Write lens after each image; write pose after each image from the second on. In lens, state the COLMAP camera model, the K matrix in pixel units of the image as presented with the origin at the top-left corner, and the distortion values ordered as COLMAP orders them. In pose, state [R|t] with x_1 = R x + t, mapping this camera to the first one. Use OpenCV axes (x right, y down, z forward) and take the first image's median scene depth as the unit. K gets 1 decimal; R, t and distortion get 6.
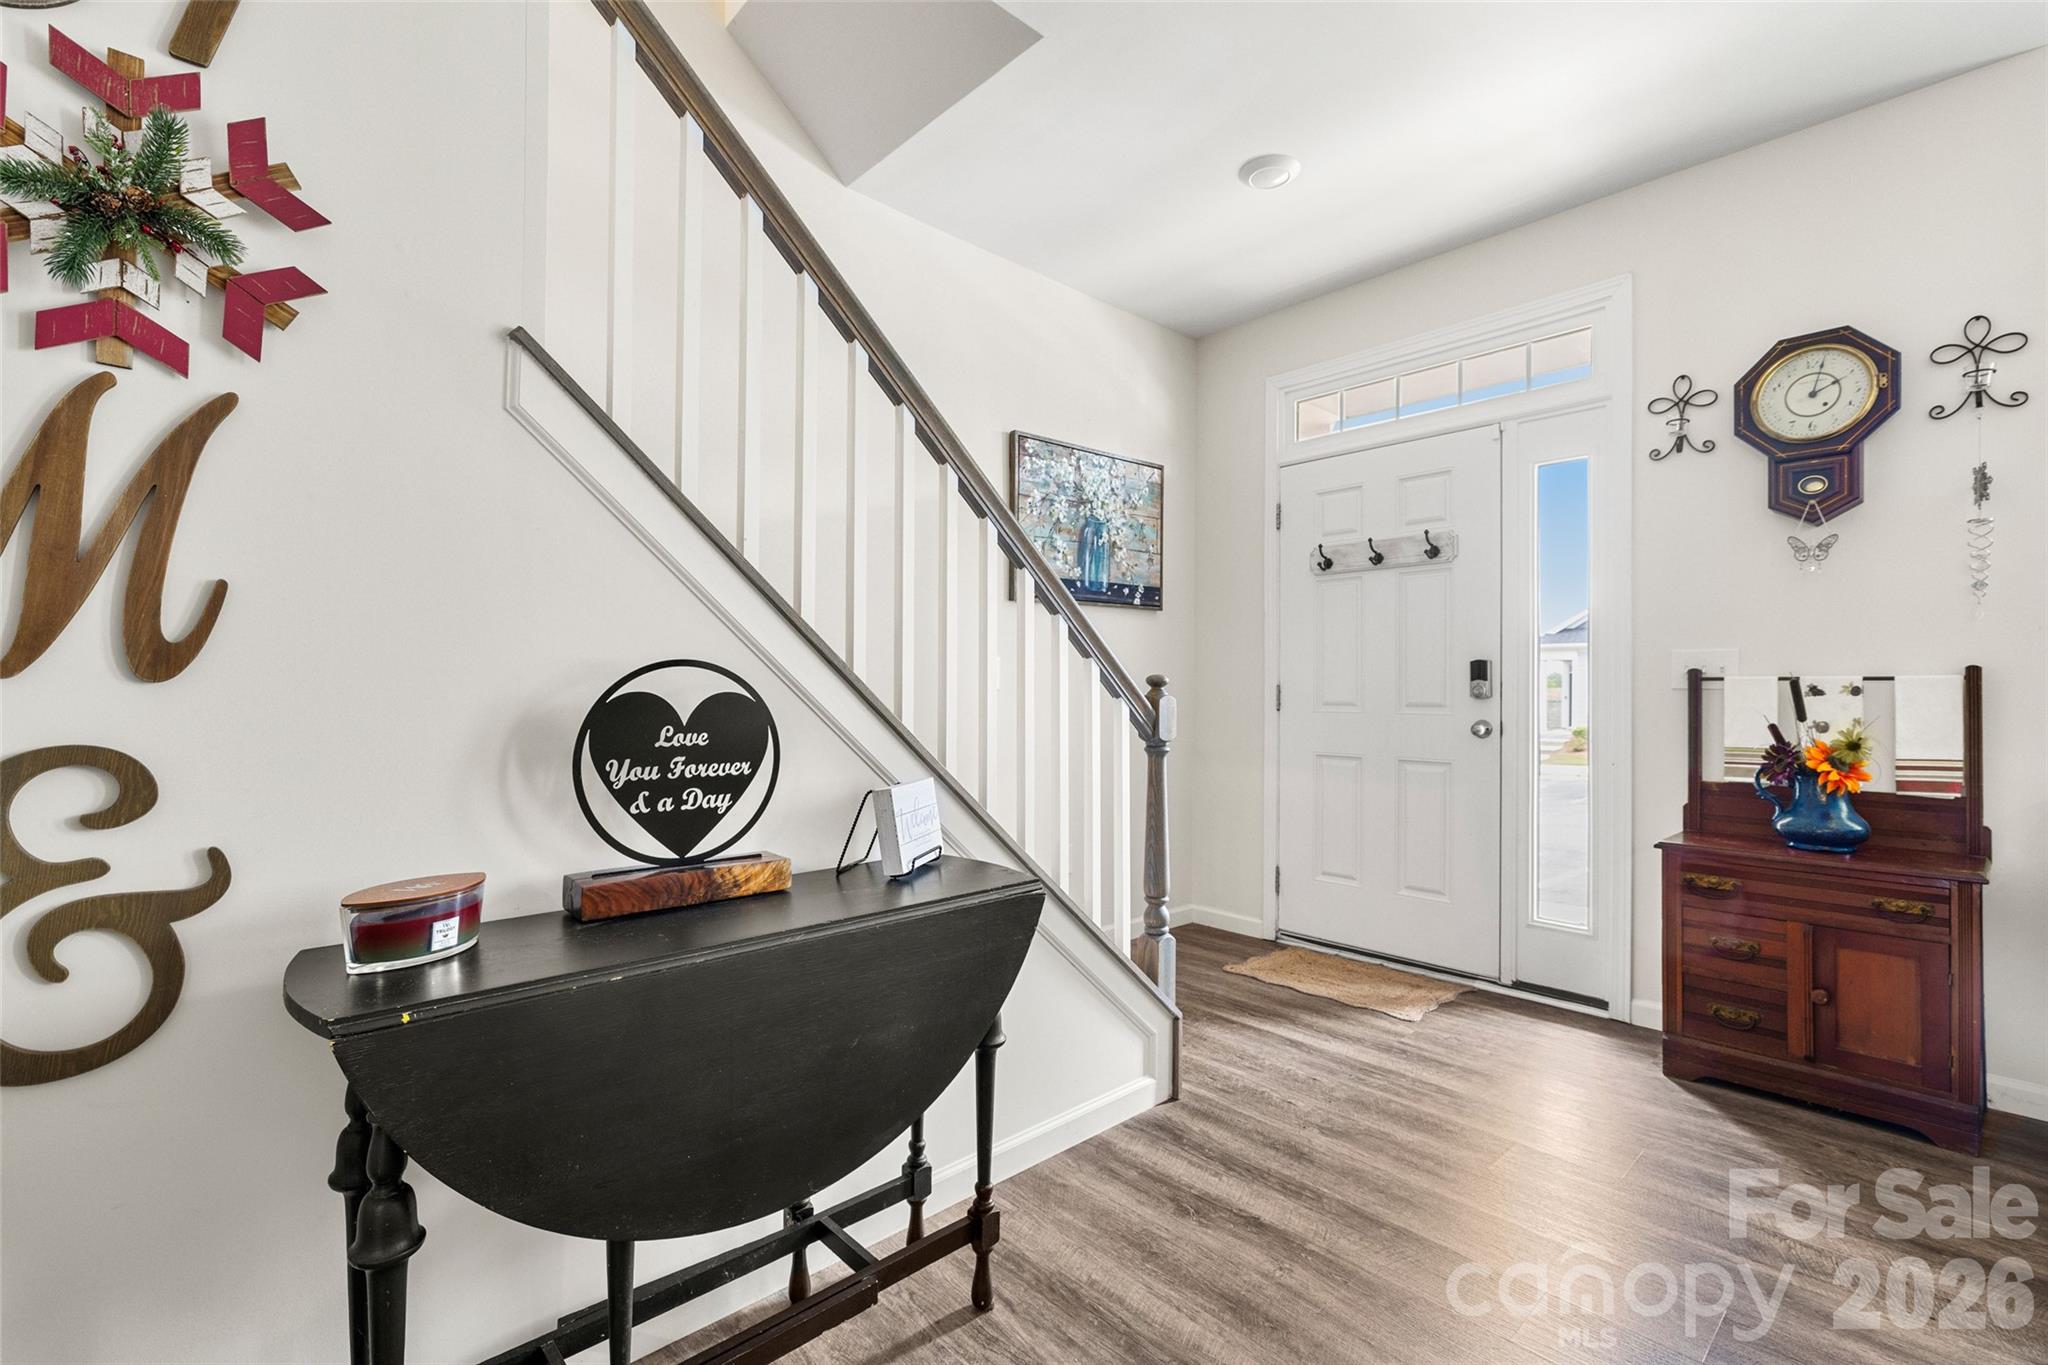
lens RADIAL K [[923.1, 0, 1009.5], [0, 923.1, 678.9], [0, 0, 1]] dist [-0.005260, 0.001624]
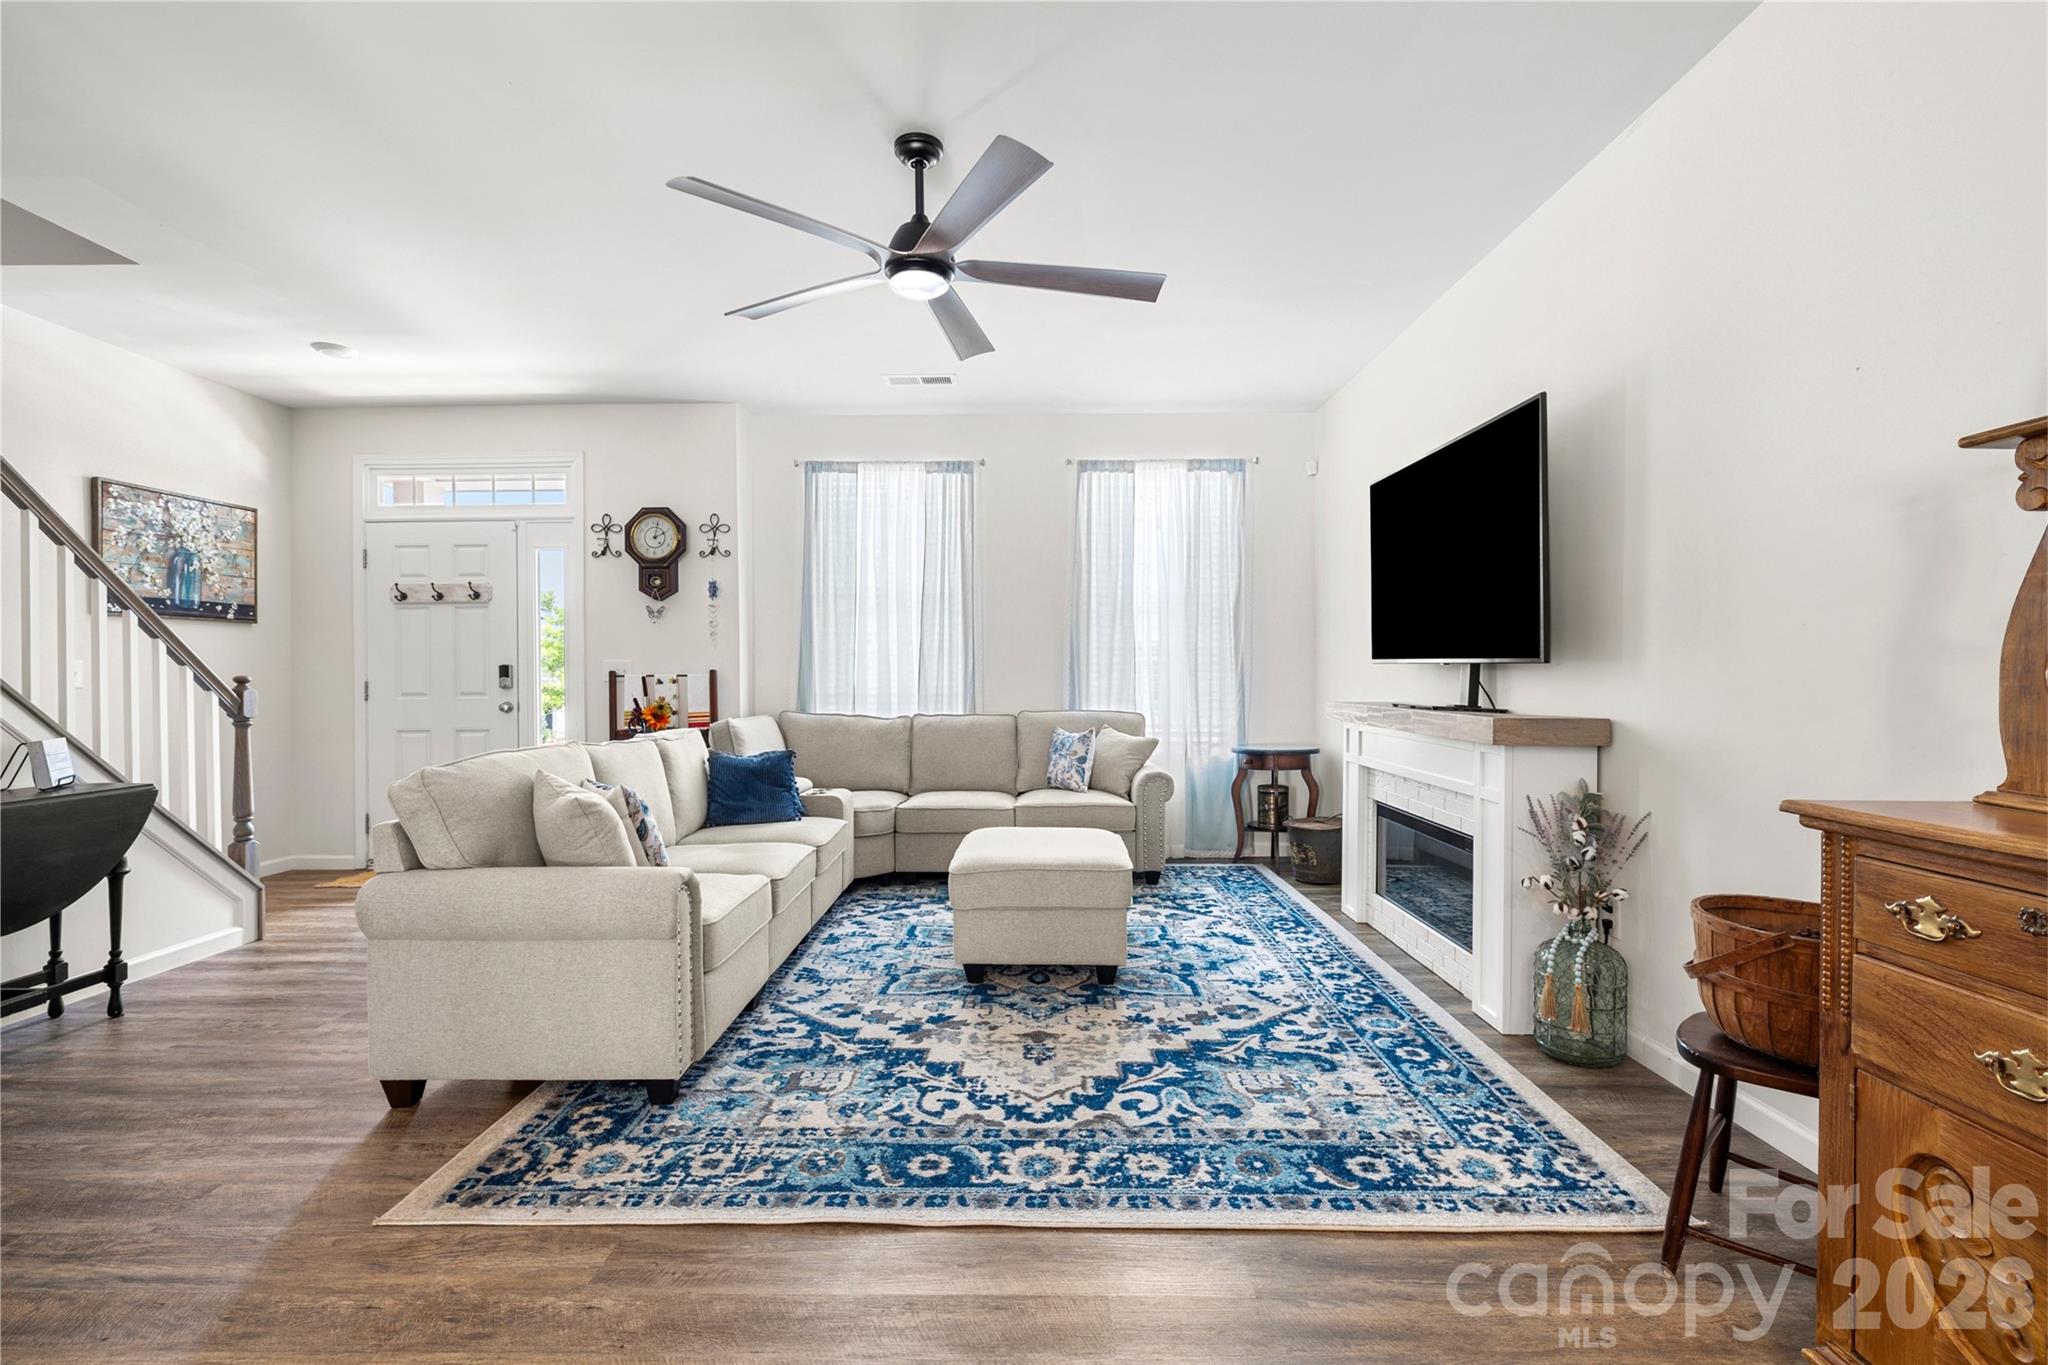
lens RADIAL K [[923.1, 0, 1026.2], [0, 923.1, 682.2], [0, 0, 1]] dist [-0.005260, 0.001624]
pose [[0.670304, -0.011098, 0.742003, -0.077129], [0.004460, 0.999930, 0.010927, -0.003277], [-0.742073, -0.004015, 0.670307, -0.747000]]
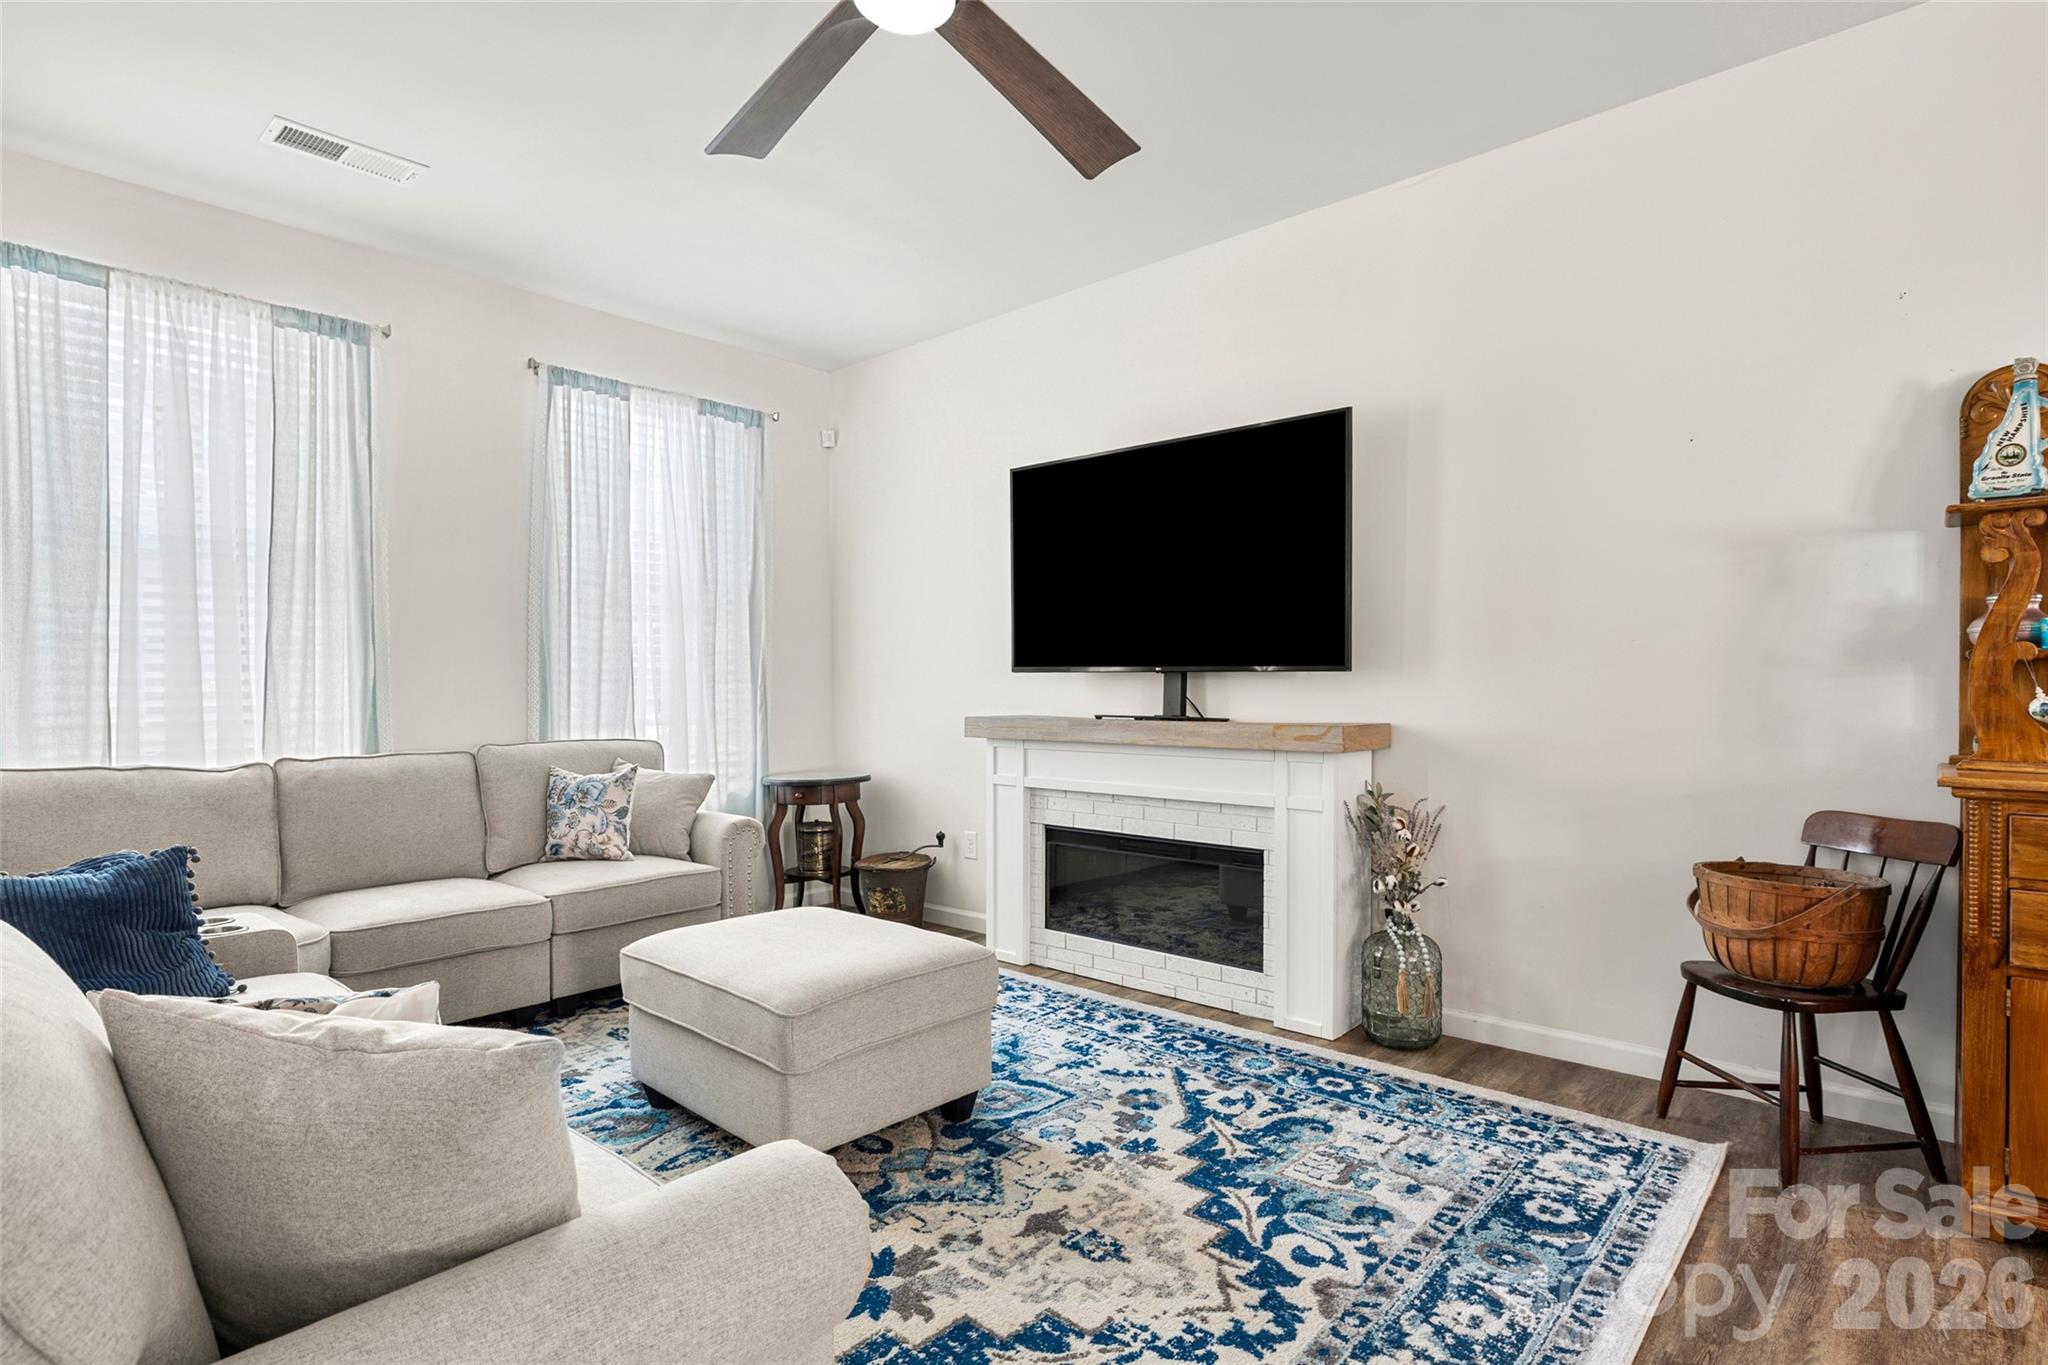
lens RADIAL K [[1018.3, 0, 1011.2], [0, 1018.3, 706.4], [0, 0, 1]] dist [-0.002918, 0.000392]
pose [[-0.101656, -0.021786, 0.994581, -0.055827], [0.005888, 0.999730, 0.022500, 0.000358], [-0.994802, 0.008144, -0.101501, -0.134820]]
